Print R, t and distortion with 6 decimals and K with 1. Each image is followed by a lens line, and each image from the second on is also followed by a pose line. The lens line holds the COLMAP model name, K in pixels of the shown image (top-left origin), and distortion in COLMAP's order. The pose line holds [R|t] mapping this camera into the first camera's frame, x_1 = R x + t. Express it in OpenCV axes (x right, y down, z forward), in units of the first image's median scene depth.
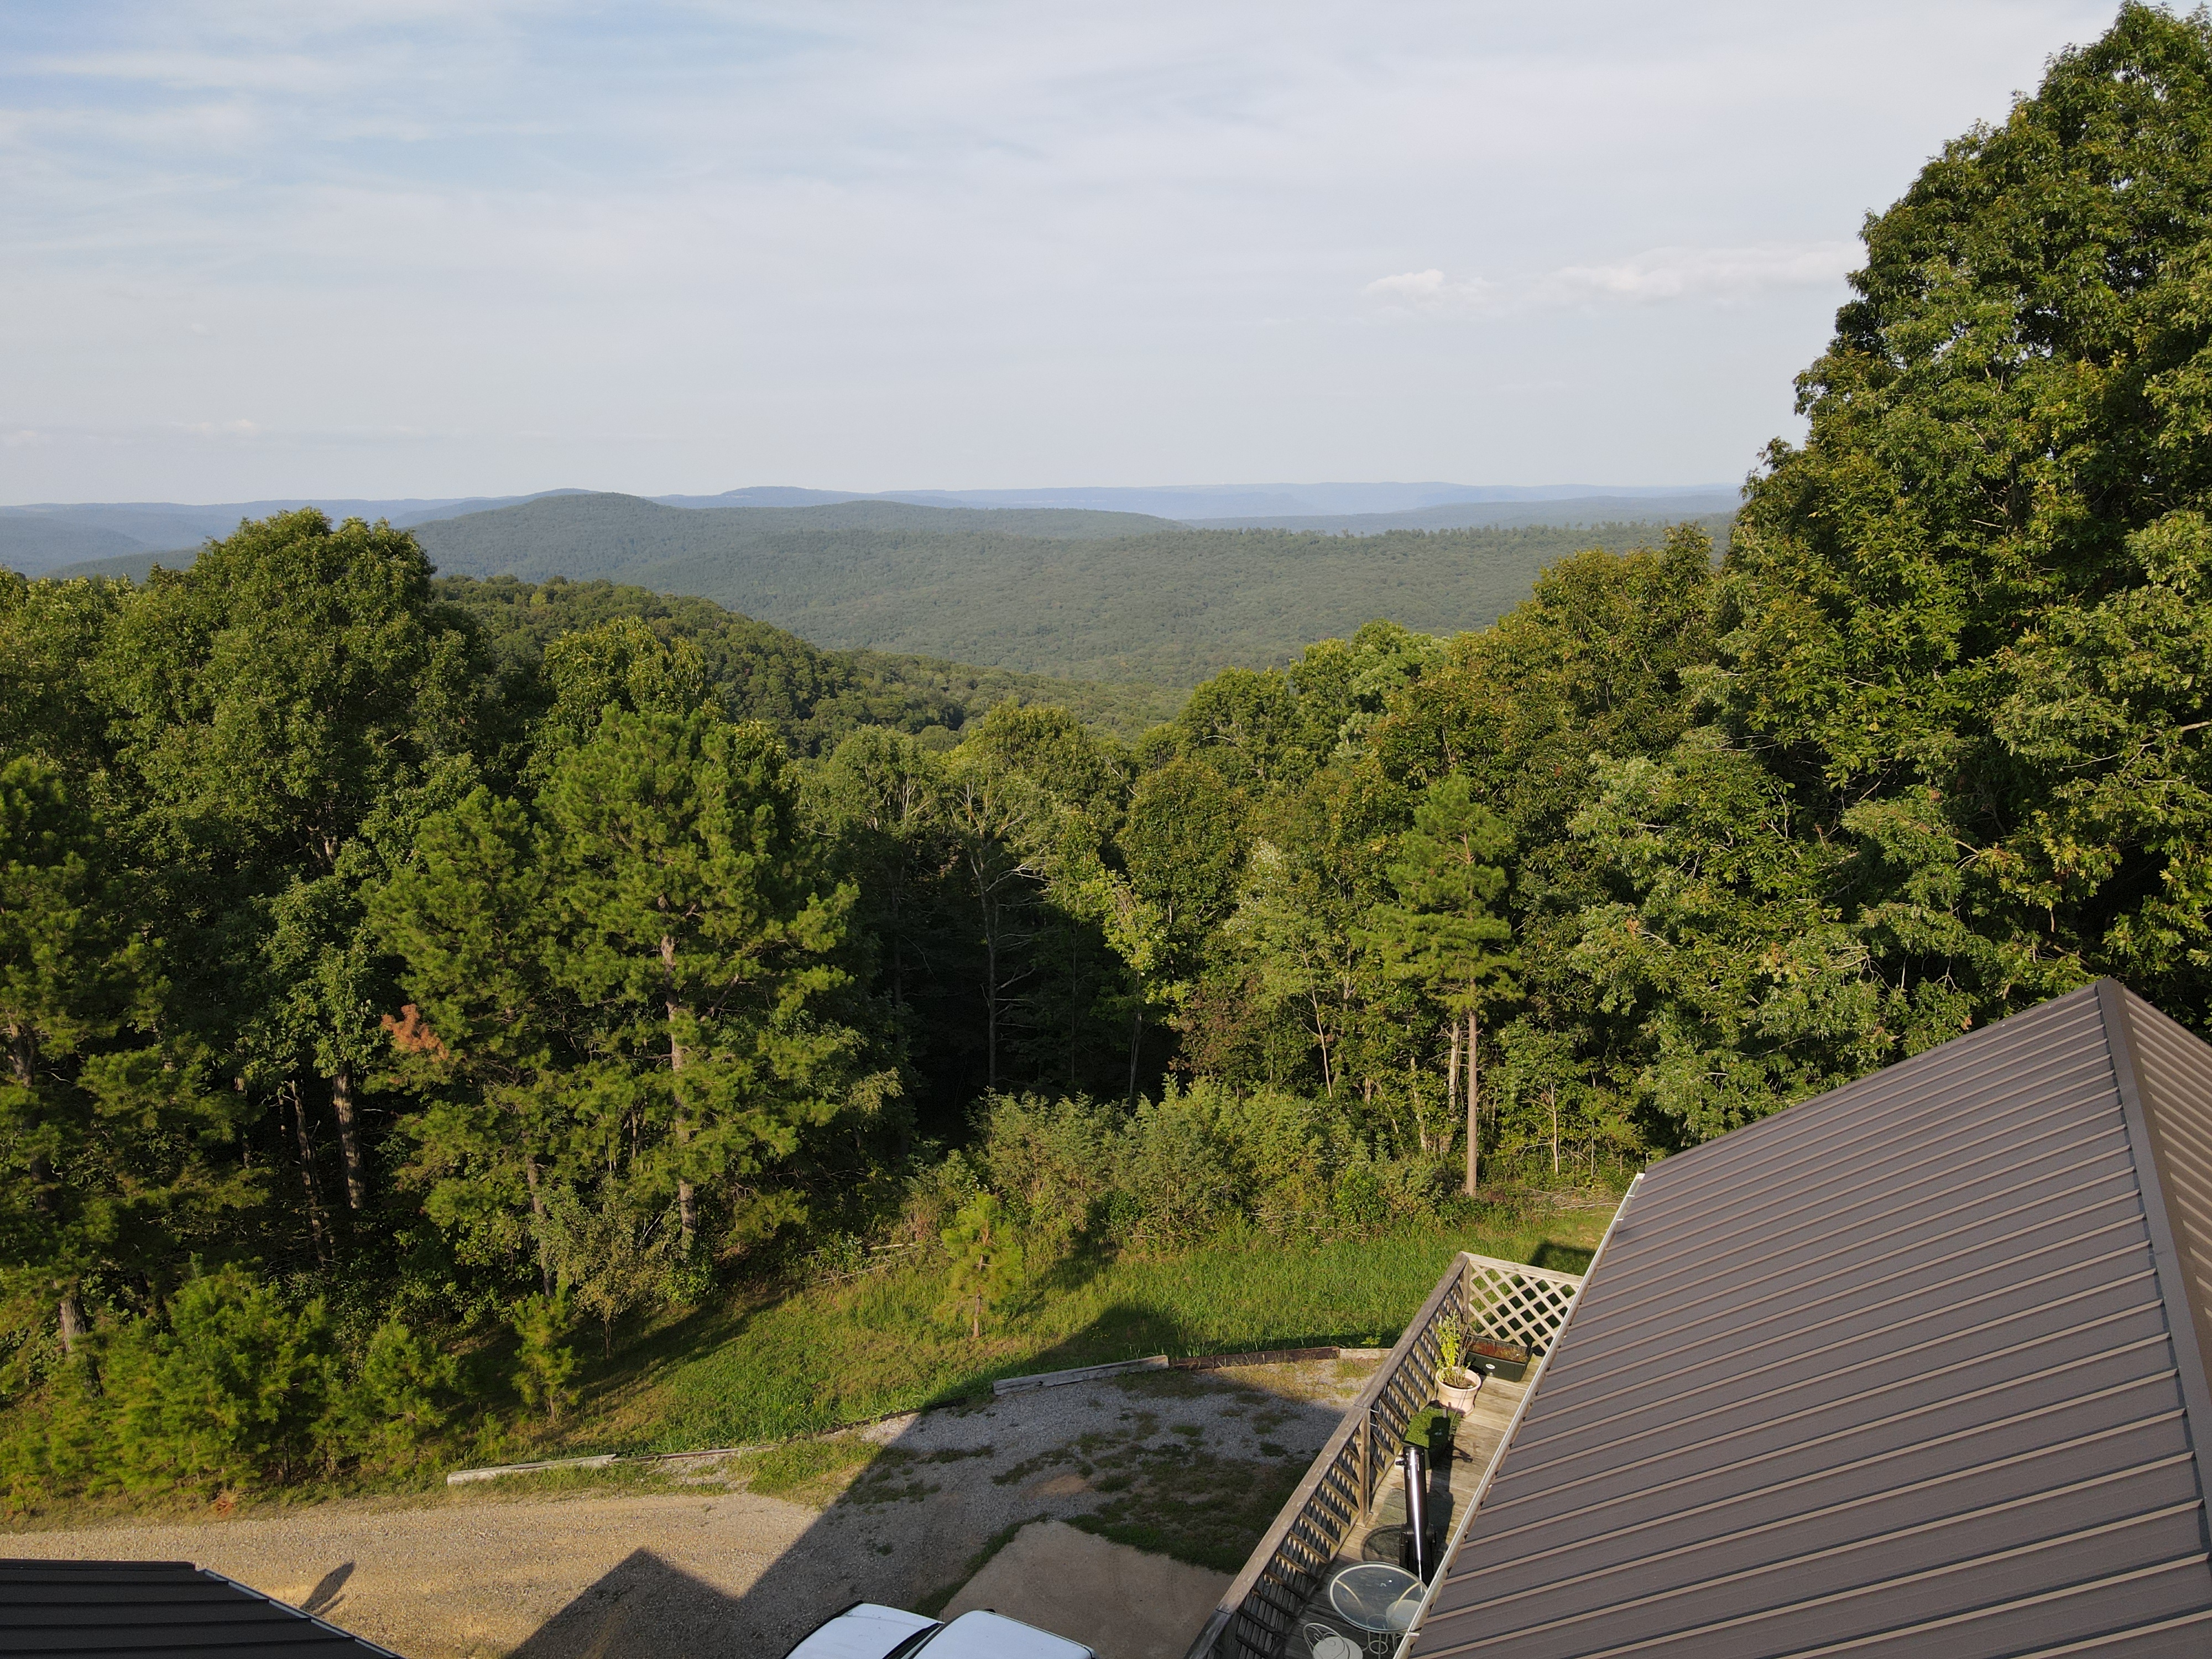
lens RADIAL K [[1659.7, 0, 1106.0], [0, 1659.7, 829.5], [0, 0, 1]] dist [0.017356, -0.004545]
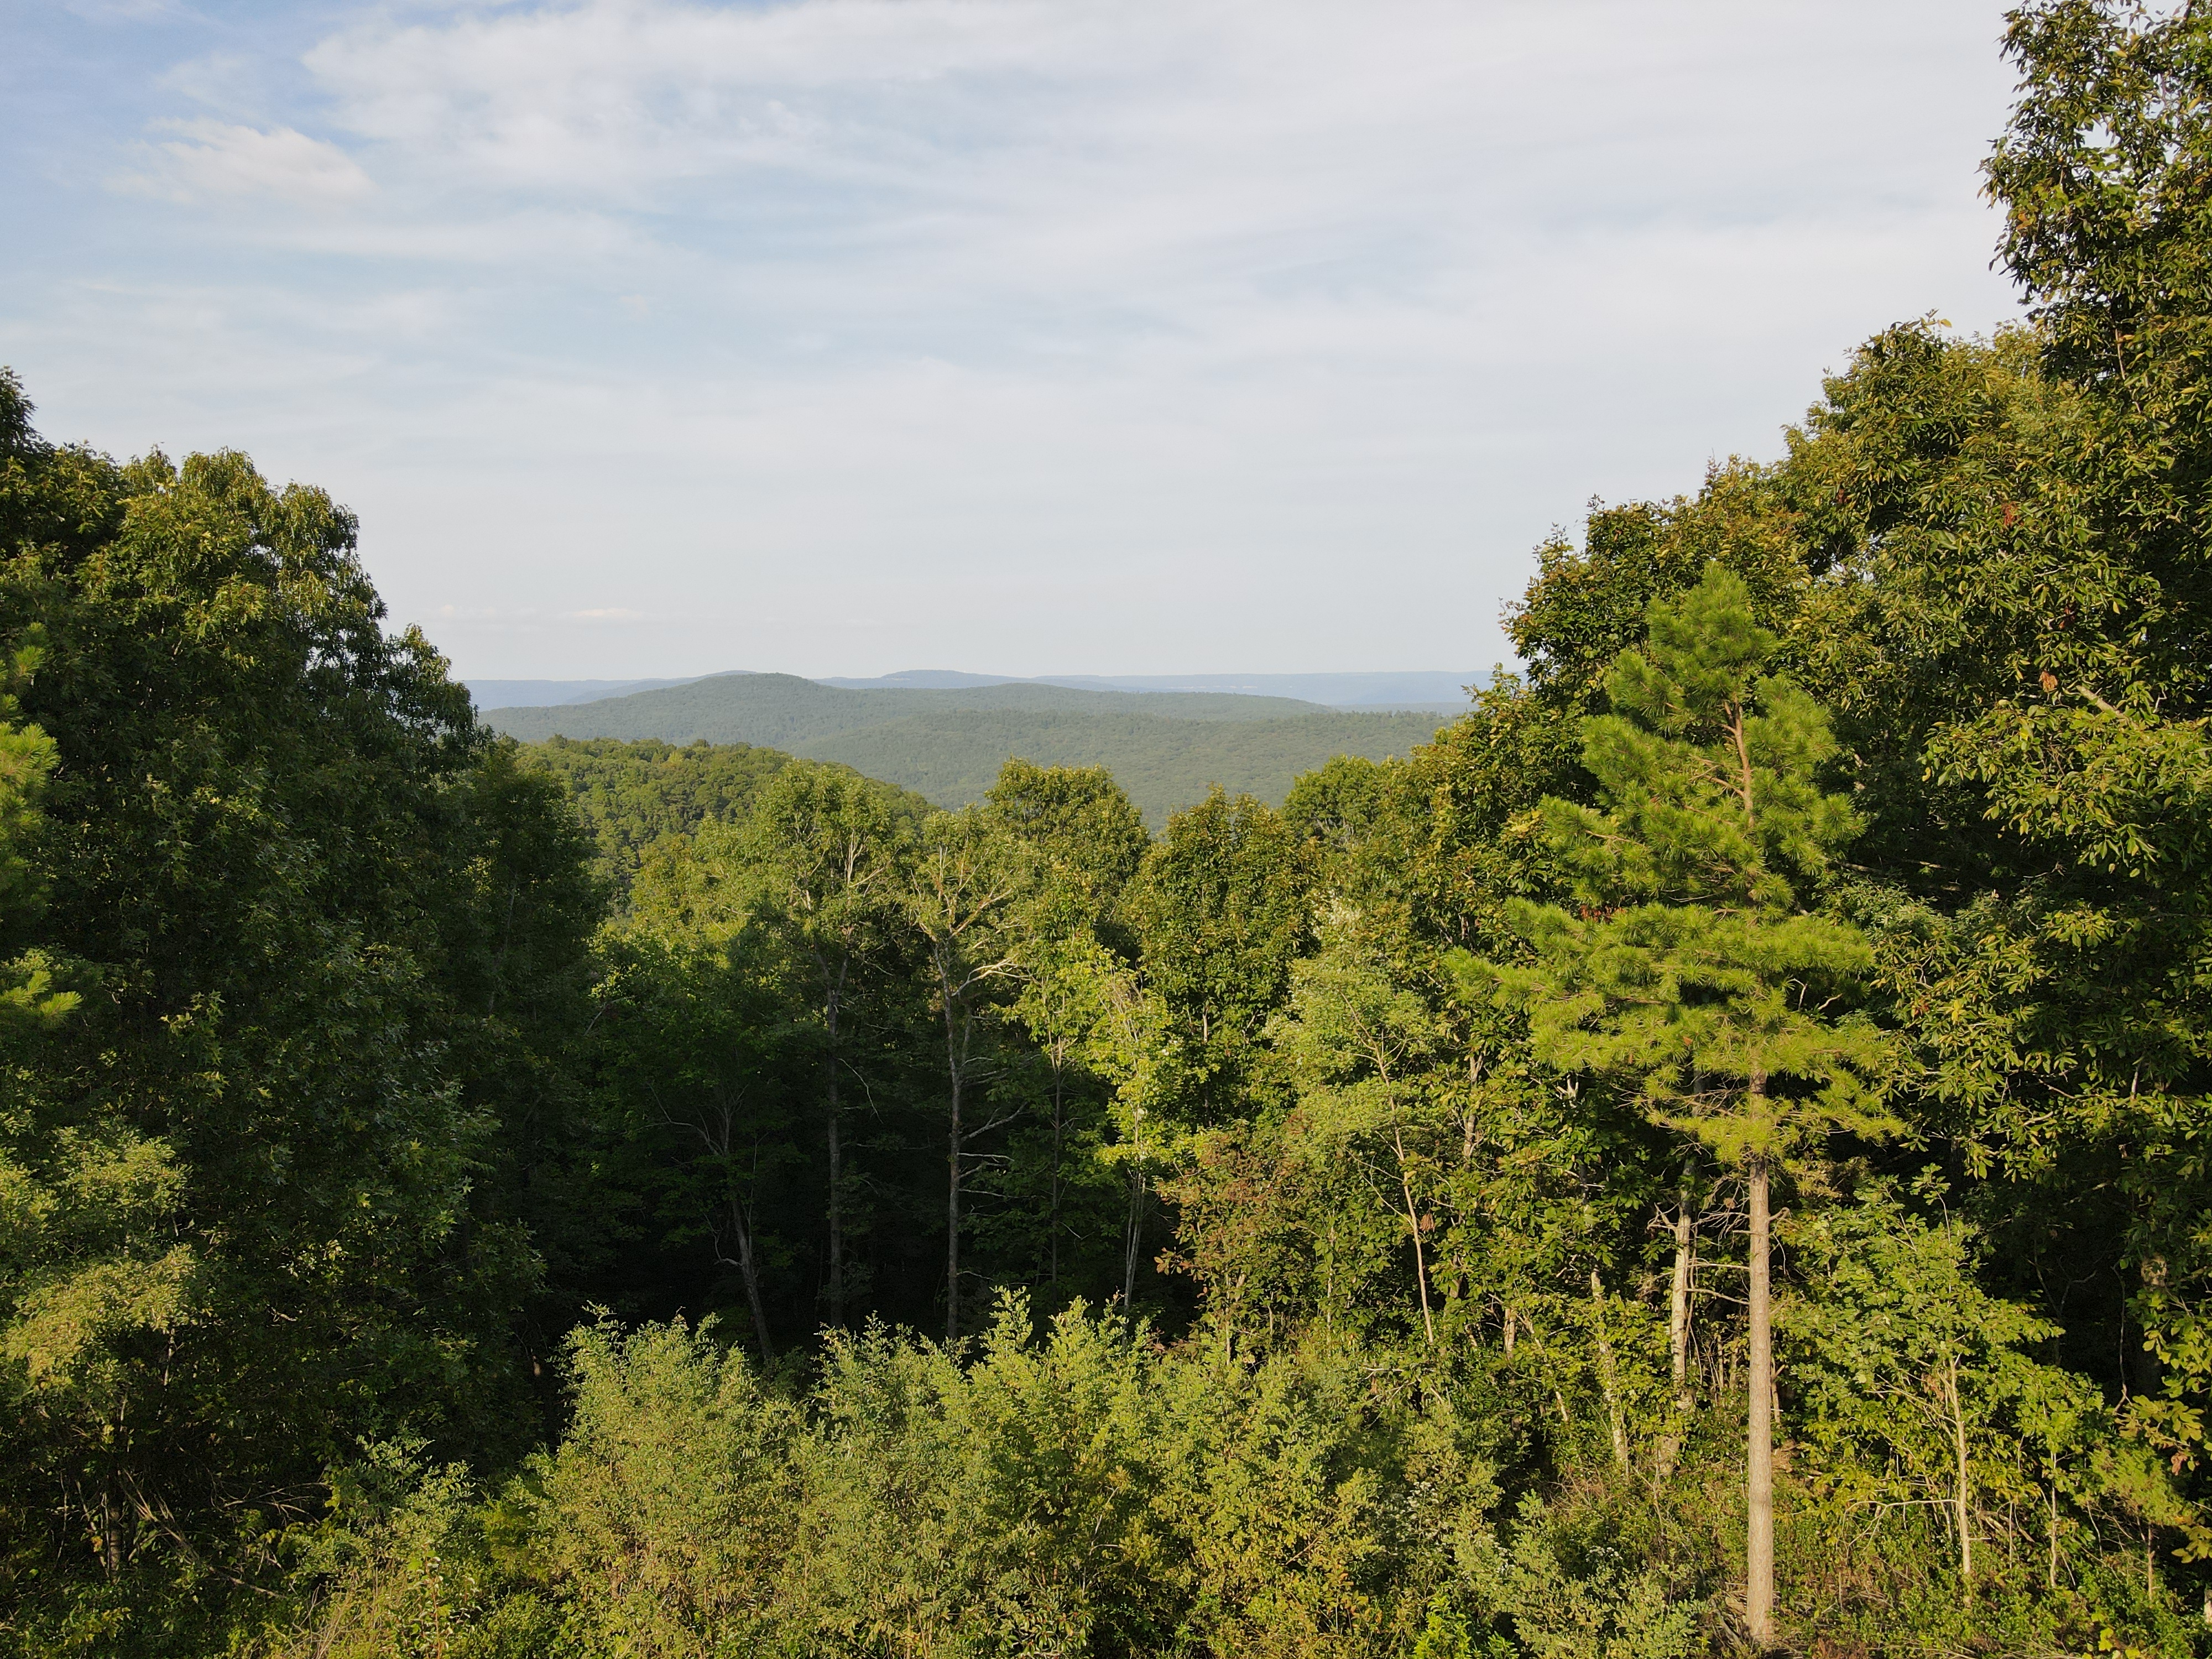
lens RADIAL K [[1662.8, 0, 1098.8], [0, 1662.8, 830.2], [0, 0, 1]] dist [0.046624, -0.001151]
pose [[0.995557, 0.017387, -0.092538, 0.034589], [-0.027308, 0.993878, -0.107055, 0.027517], [0.090110, 0.109106, 0.989937, 0.204639]]
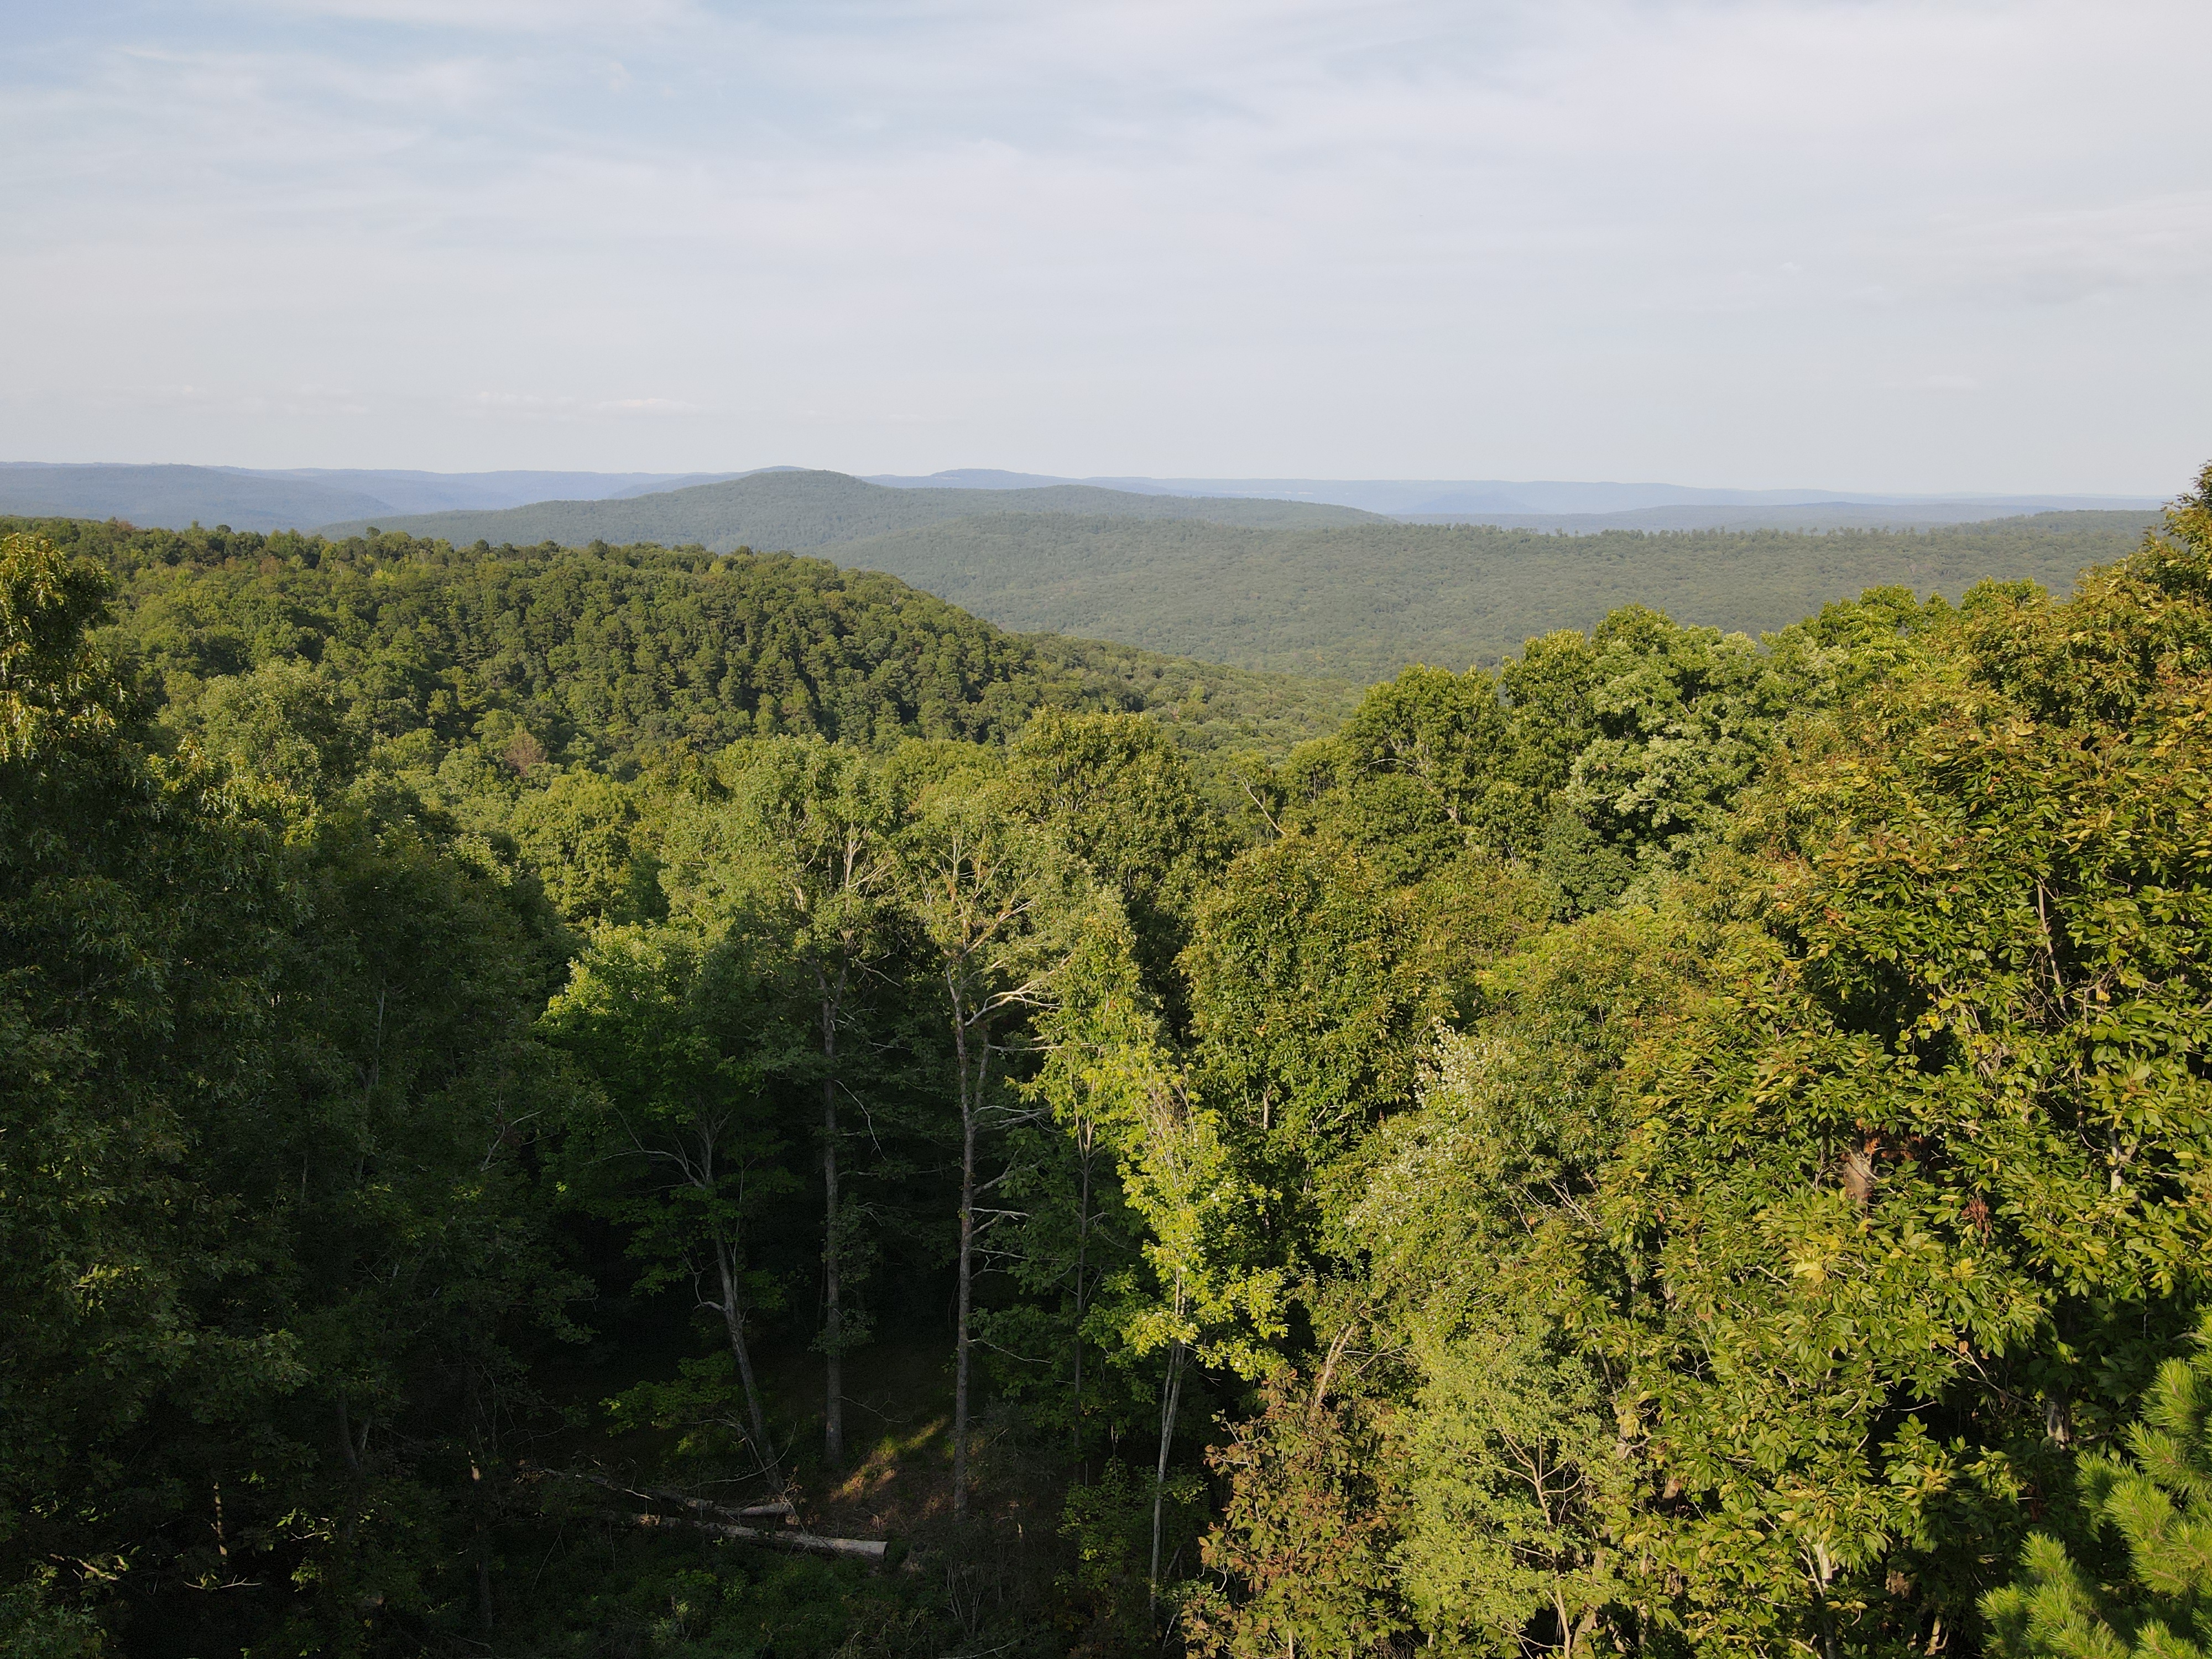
lens RADIAL K [[1666.6, 0, 1113.4], [0, 1666.6, 844.0], [0, 0, 1]] dist [0.006087, 0.017163]
pose [[0.992860, 0.052327, -0.107197, 0.026443], [-0.050816, 0.998567, 0.016783, -0.026679], [0.107921, -0.011216, 0.994096, 0.277553]]
